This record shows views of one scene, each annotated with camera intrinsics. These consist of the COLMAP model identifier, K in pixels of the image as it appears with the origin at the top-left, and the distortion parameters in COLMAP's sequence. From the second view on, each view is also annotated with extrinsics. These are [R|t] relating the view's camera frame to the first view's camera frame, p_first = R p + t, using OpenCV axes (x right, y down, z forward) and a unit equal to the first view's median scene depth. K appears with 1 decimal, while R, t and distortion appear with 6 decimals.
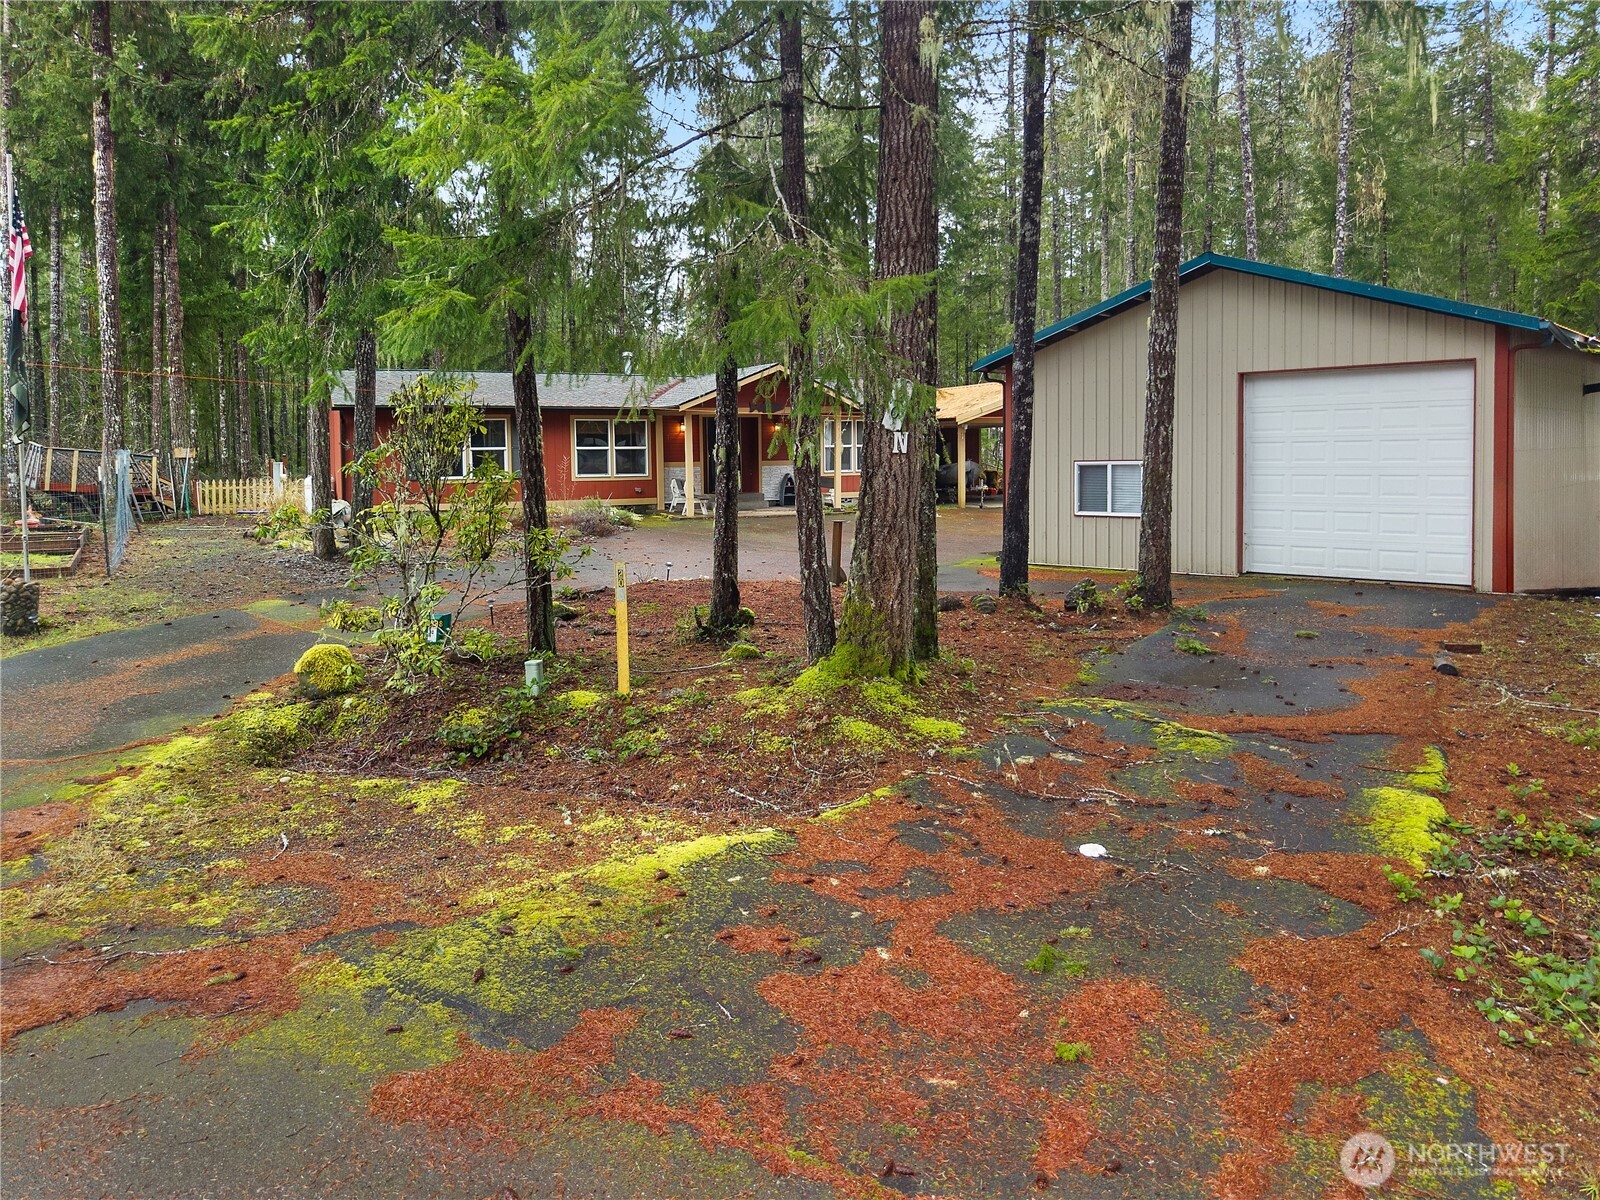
lens RADIAL K [[1071.3, 0, 800.0], [0, 1071.3, 600.0], [0, 0, 1]] dist [0.069560, -0.000723]
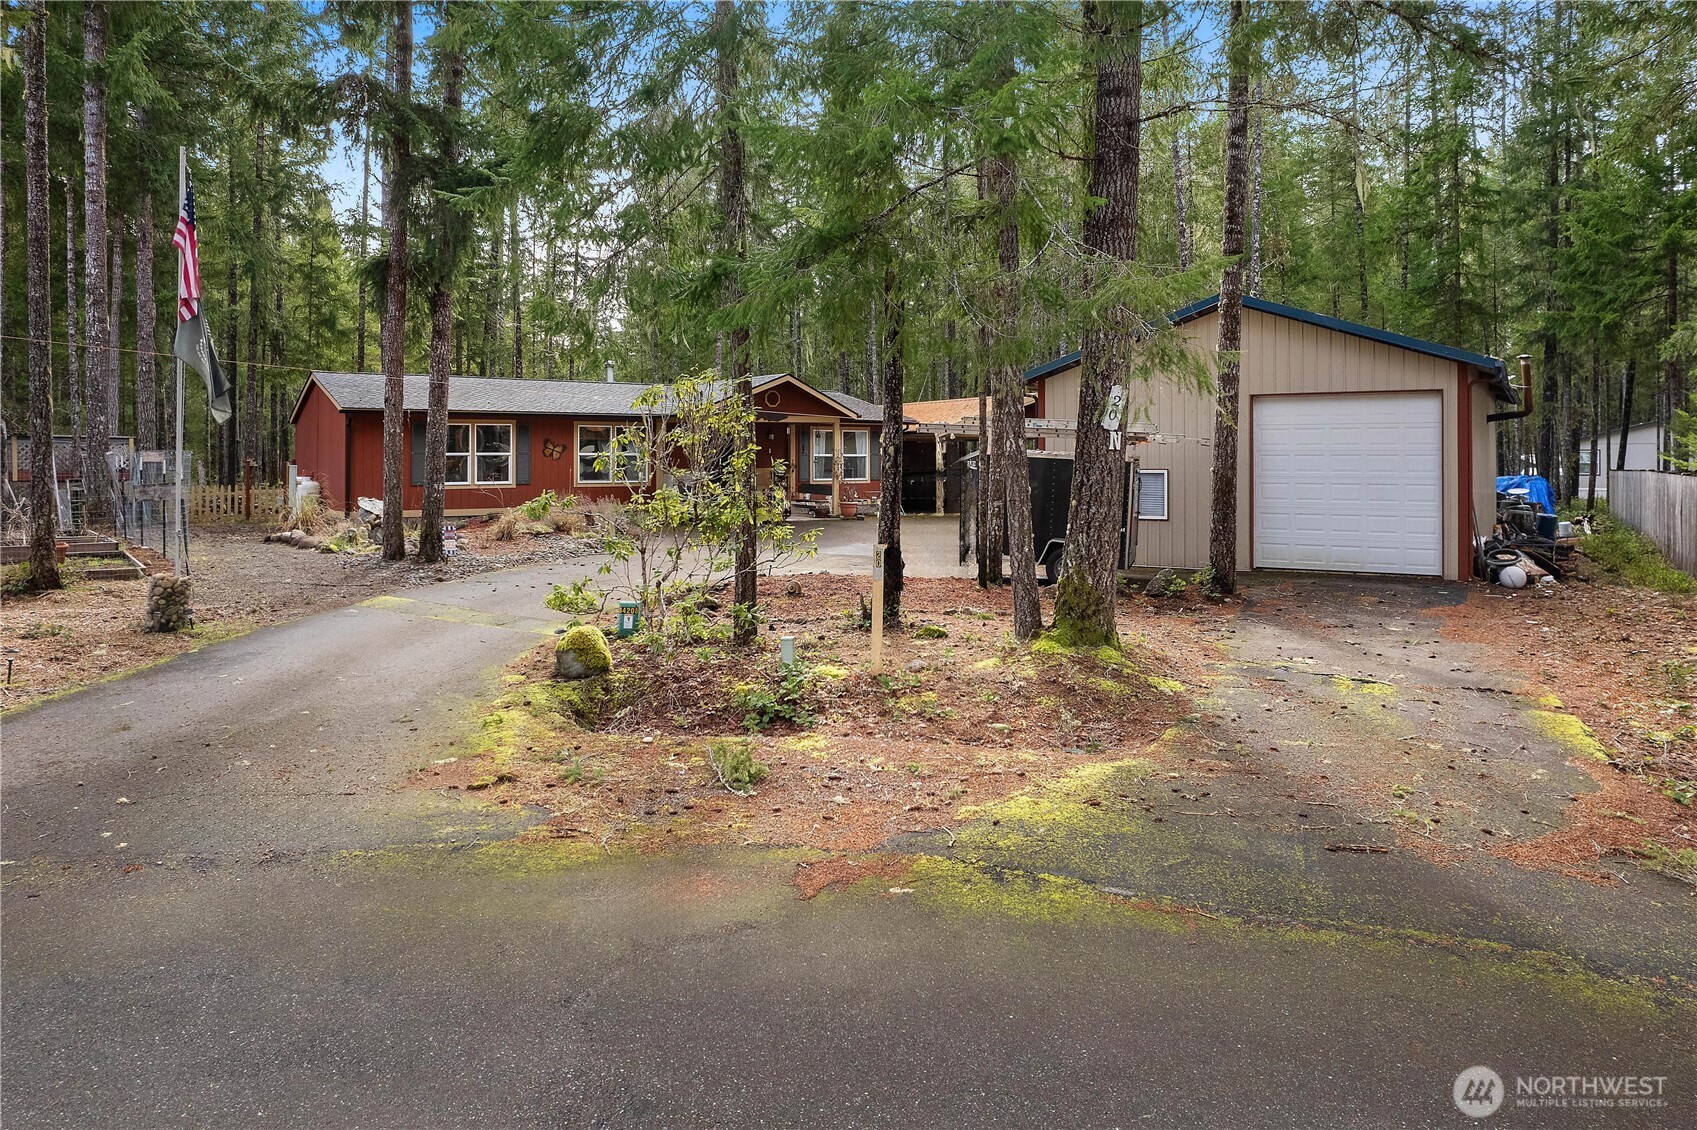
lens RADIAL K [[1084.3, 0, 928.4], [0, 1084.3, 561.2], [0, 0, 1]] dist [-0.000552, 0.000900]
pose [[0.979961, -0.005270, 0.199118, -0.181466], [0.014957, 0.998775, -0.047178, 0.018588], [-0.198625, 0.049211, 0.978839, -0.050636]]
